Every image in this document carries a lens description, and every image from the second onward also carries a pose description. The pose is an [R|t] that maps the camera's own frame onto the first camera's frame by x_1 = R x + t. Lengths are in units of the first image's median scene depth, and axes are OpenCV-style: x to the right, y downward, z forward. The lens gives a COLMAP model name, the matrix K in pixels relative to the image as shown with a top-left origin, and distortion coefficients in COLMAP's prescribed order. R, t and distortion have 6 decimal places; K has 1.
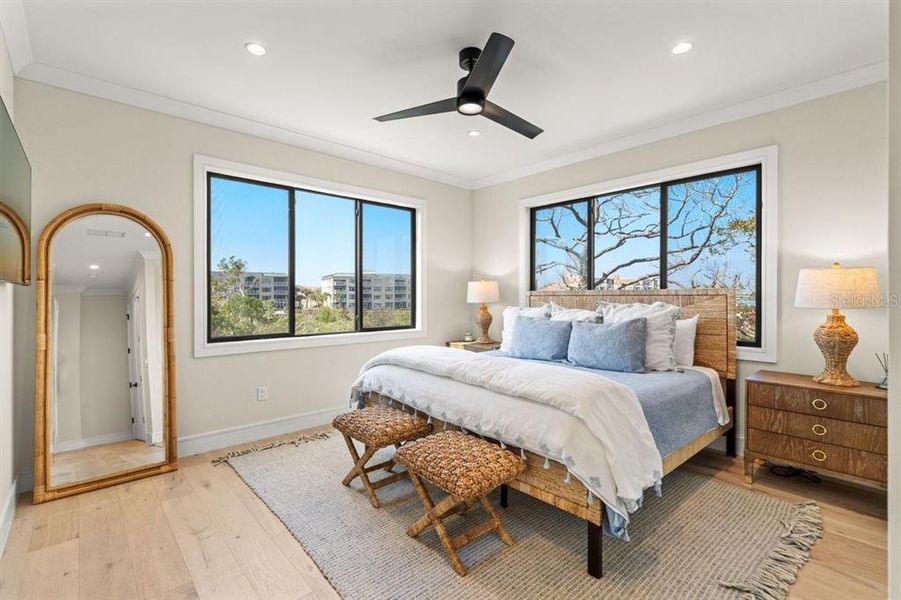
lens RADIAL K [[407.4, 0, 447.2], [0, 407.4, 298.3], [0, 0, 1]] dist [-0.003194, 0.000013]
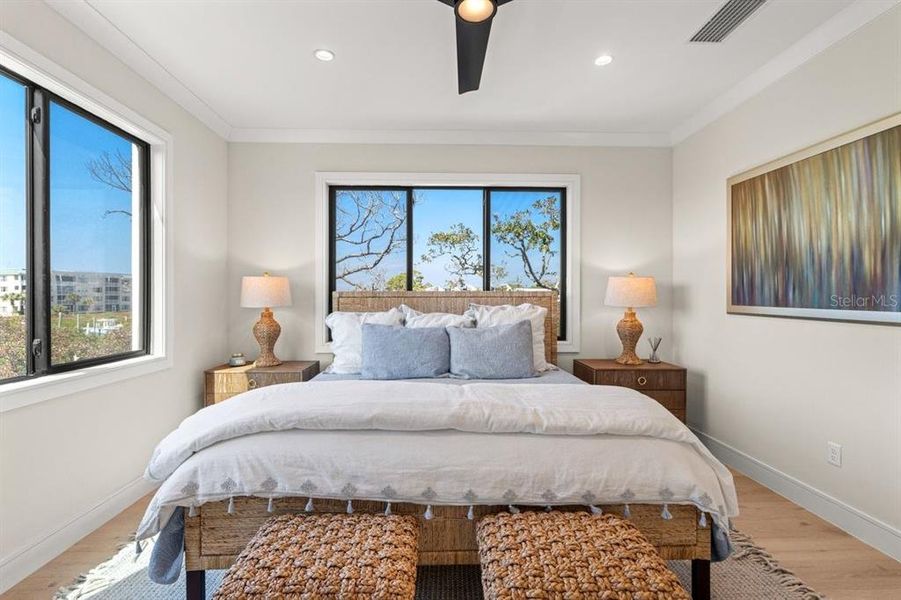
lens RADIAL K [[407.4, 0, 448.4], [0, 407.4, 298.6], [0, 0, 1]] dist [-0.003194, 0.000013]
pose [[0.650587, -0.001428, 0.759430, -0.360418], [0.003962, 0.999991, -0.001514, -0.002264], [-0.759421, 0.003994, 0.650587, 0.469691]]
